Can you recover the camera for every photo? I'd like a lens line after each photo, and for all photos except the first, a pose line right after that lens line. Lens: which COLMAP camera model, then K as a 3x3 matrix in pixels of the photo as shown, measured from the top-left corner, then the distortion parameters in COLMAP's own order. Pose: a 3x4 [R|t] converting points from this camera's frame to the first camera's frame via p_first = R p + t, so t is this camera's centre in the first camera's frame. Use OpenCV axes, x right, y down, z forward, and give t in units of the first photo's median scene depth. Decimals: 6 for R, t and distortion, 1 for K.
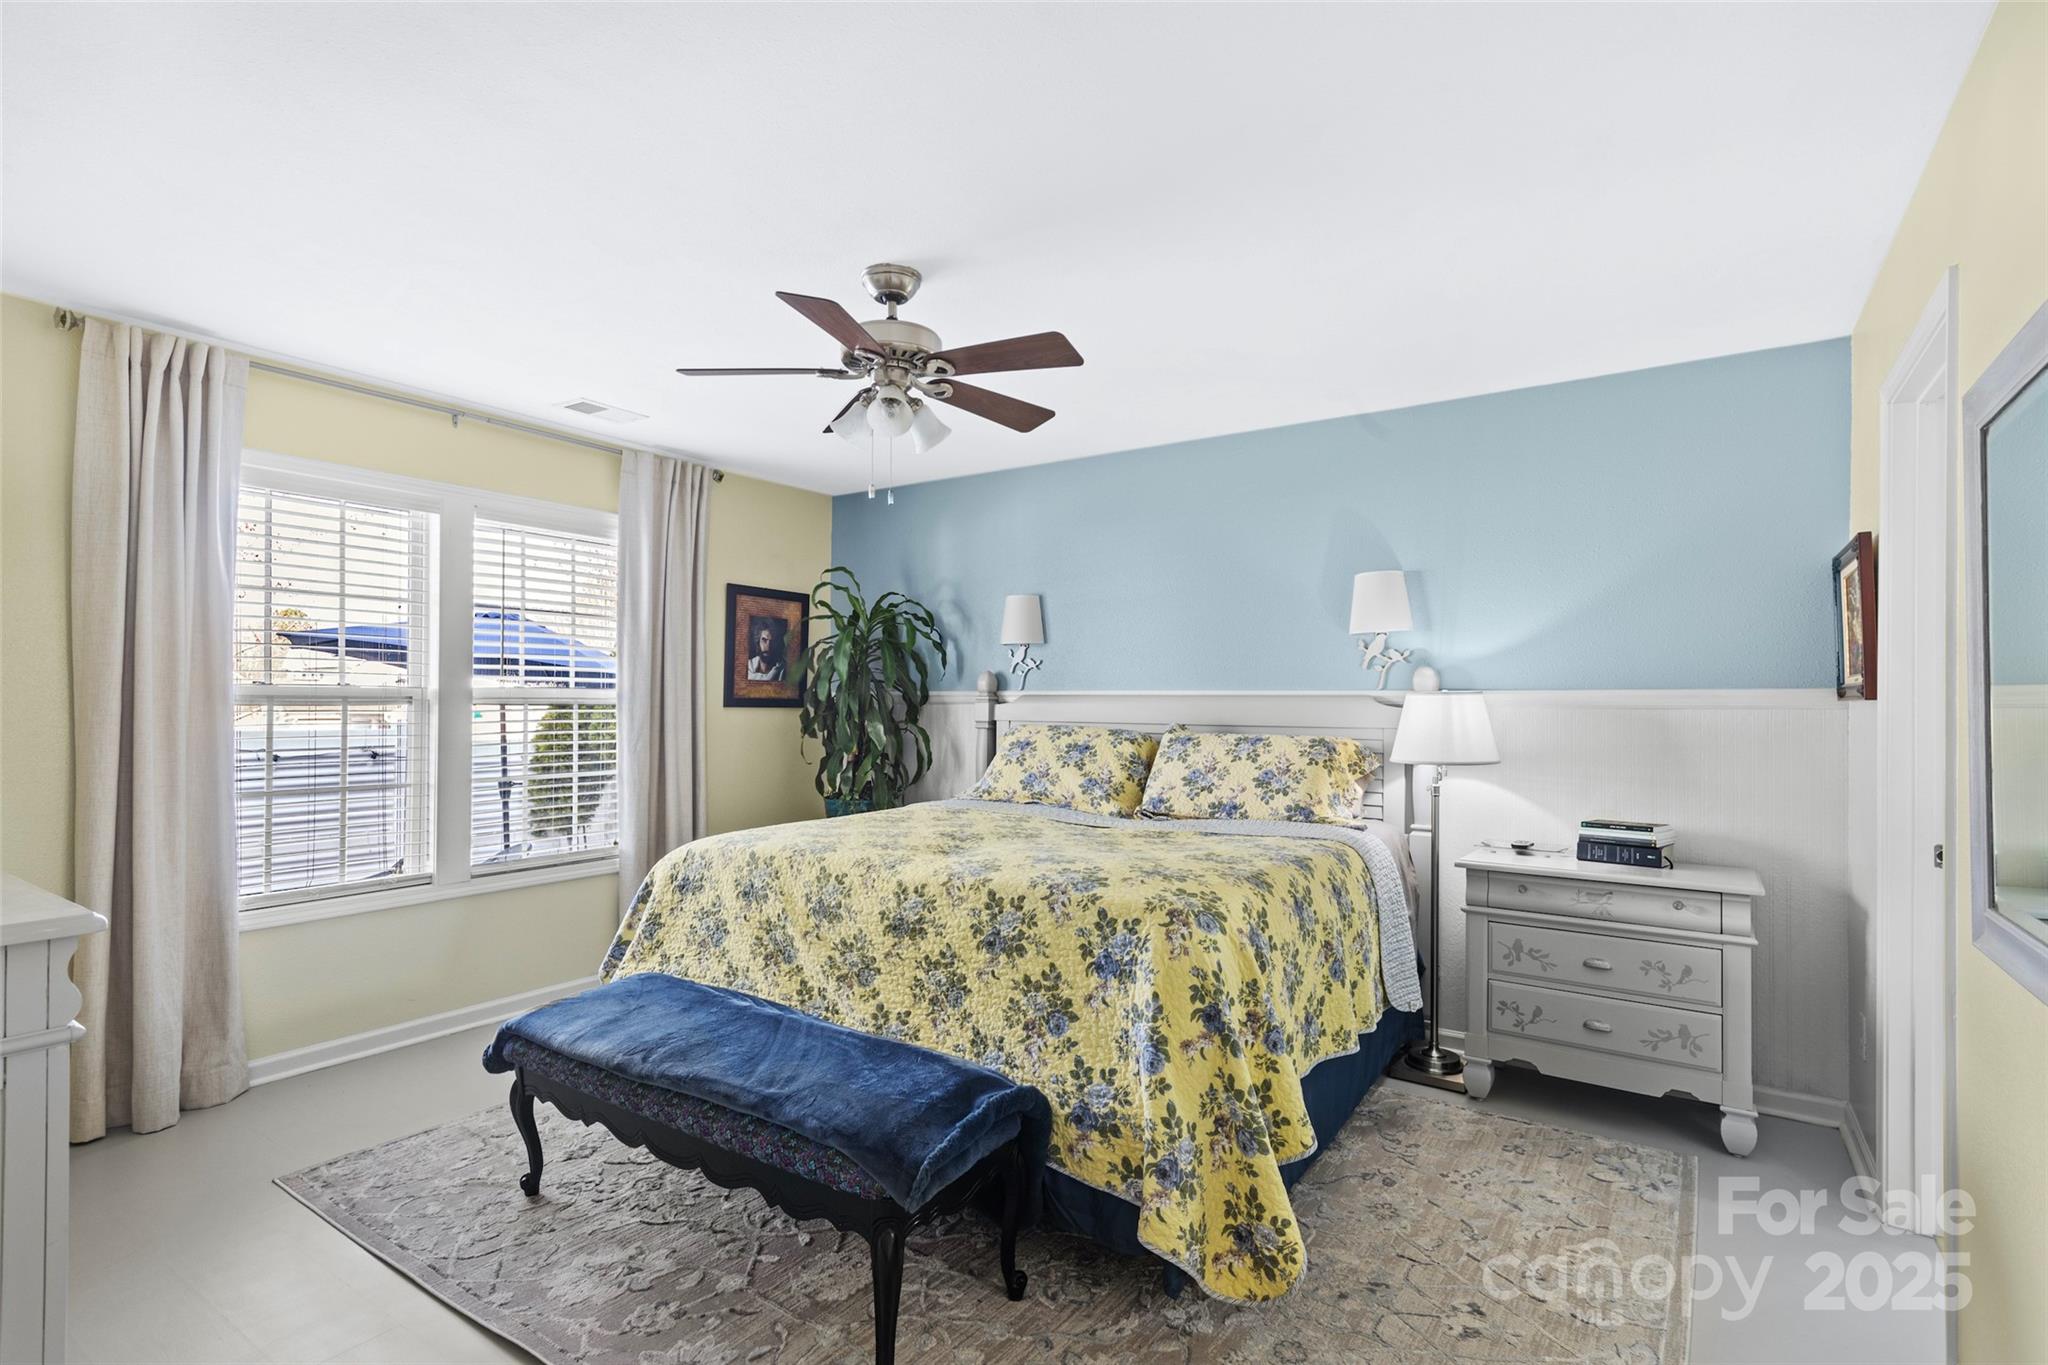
lens RADIAL K [[985.8, 0, 1009.0], [0, 985.8, 696.9], [0, 0, 1]] dist [0.004860, -0.000045]
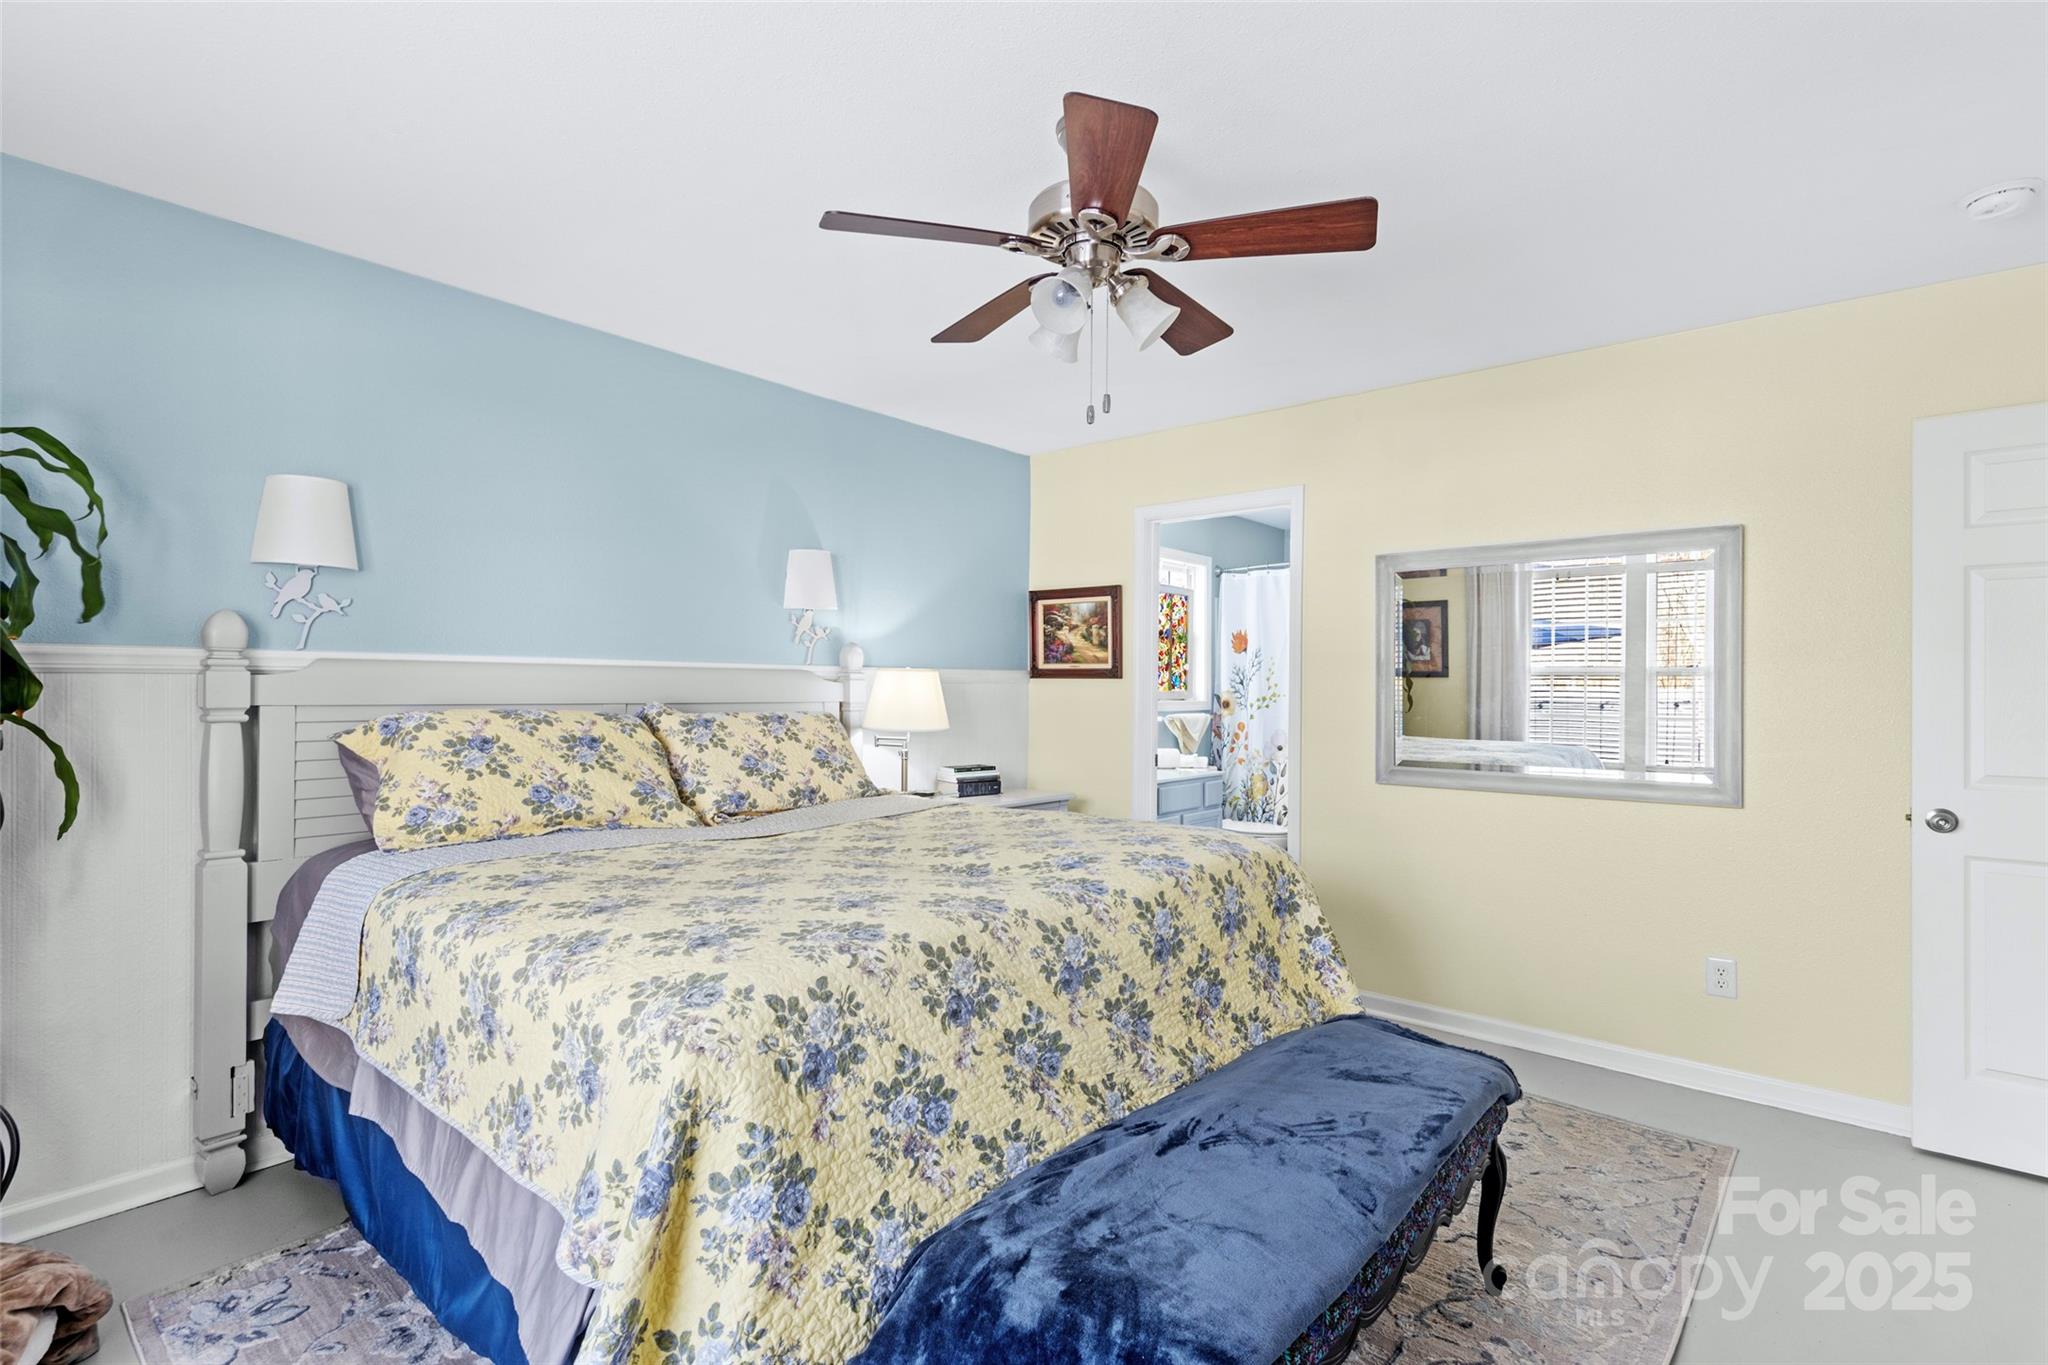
lens RADIAL K [[985.8, 0, 1011.5], [0, 985.8, 674.3], [0, 0, 1]] dist [0.004860, -0.000045]
pose [[0.095126, 0.004785, 0.995454, -0.743155], [-0.016745, 0.999855, -0.003206, 0.002769], [-0.995324, -0.016364, 0.095193, 0.813811]]
